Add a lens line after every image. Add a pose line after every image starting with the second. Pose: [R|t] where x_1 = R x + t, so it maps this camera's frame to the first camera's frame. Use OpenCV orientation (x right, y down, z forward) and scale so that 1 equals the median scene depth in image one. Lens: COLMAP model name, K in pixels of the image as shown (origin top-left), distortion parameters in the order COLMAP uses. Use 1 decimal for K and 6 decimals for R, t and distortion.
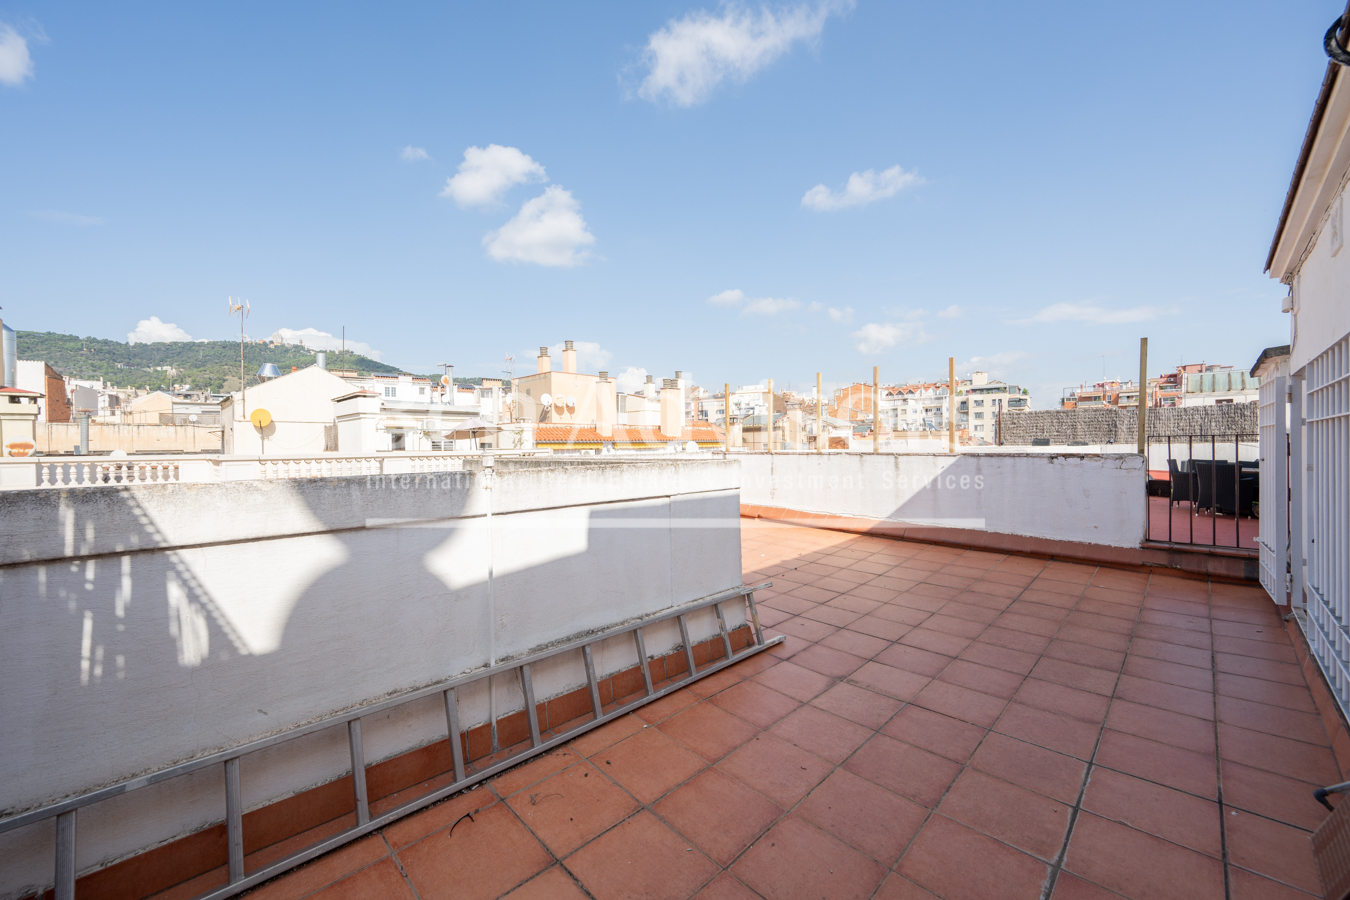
lens RADIAL K [[531.4, 0, 659.1], [0, 531.4, 451.1], [0, 0, 1]] dist [-0.000158, 0.000244]
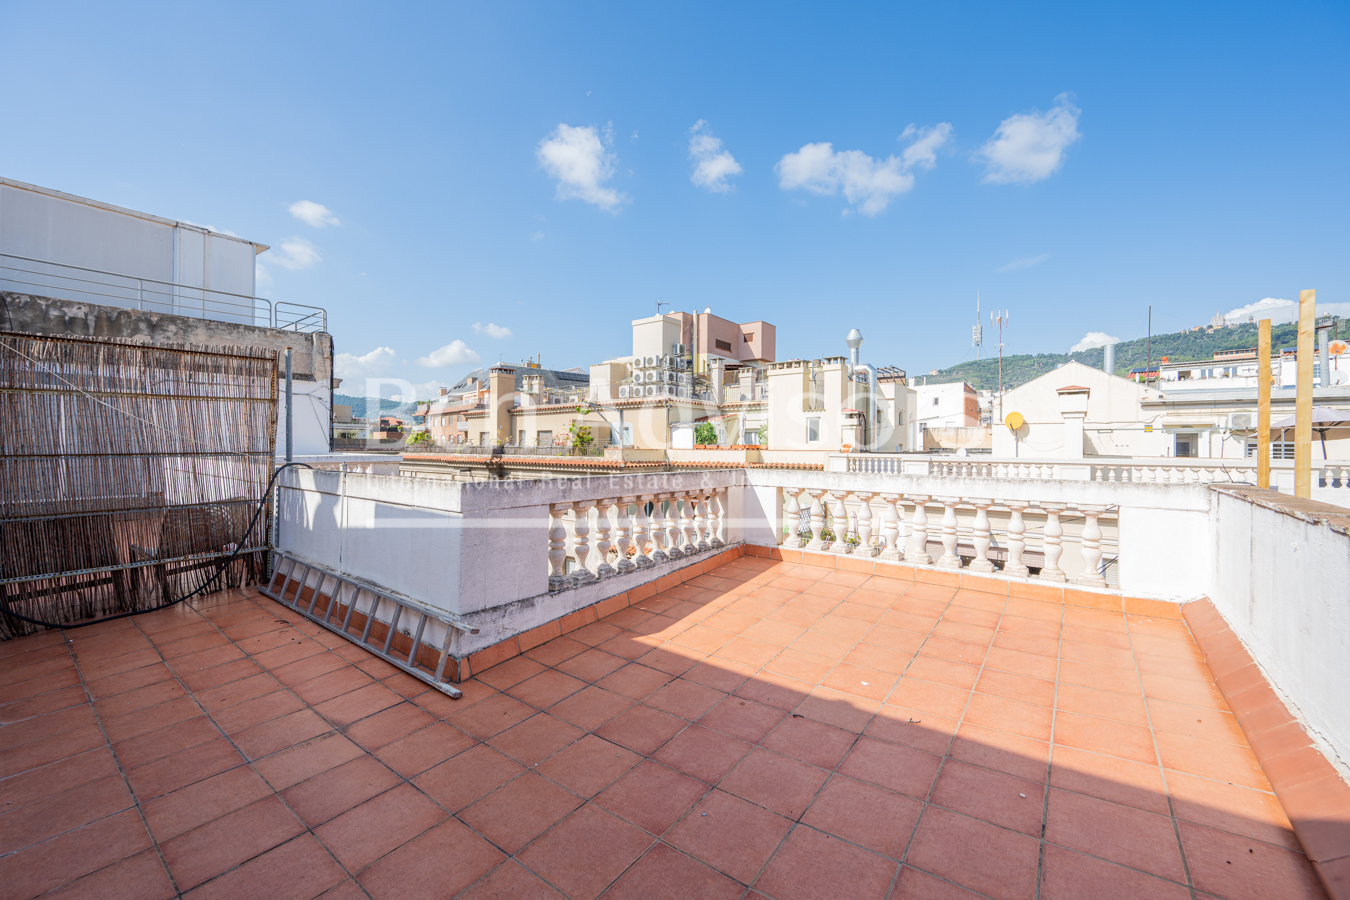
lens RADIAL K [[531.4, 0, 673.1], [0, 531.4, 444.9], [0, 0, 1]] dist [-0.000158, 0.000244]
pose [[0.144391, 0.008829, -0.989481, 0.940904], [-0.018463, 0.999810, 0.006227, -0.053211], [0.989348, 0.017370, 0.144527, 1.013063]]
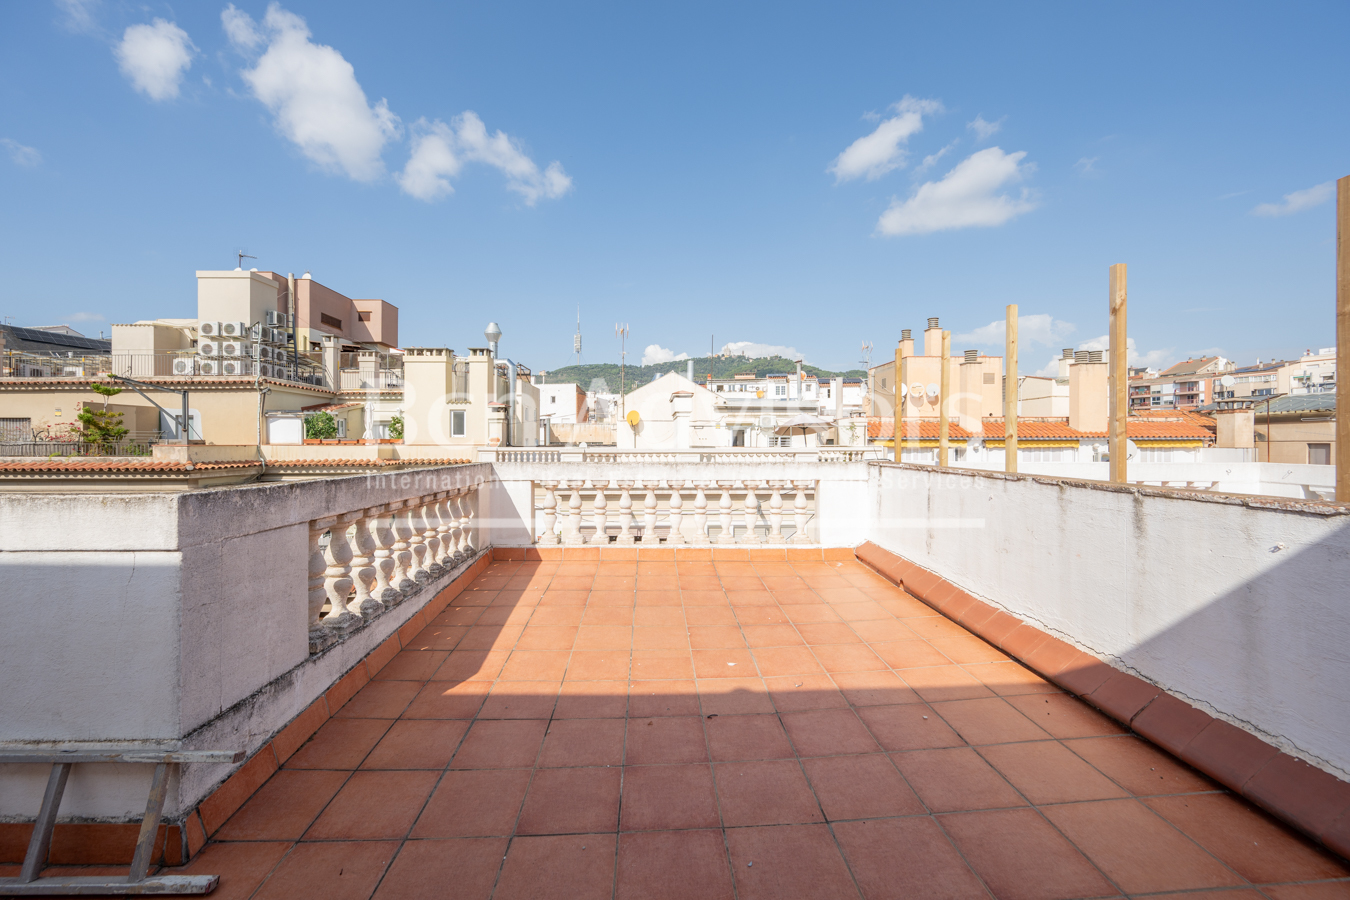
lens RADIAL K [[531.4, 0, 657.9], [0, 531.4, 445.5], [0, 0, 1]] dist [-0.000158, 0.000244]
pose [[0.727856, 0.014351, -0.685579, 0.692552], [-0.014951, 0.999875, 0.005057, -0.034416], [0.685567, 0.006569, 0.727980, 0.773292]]
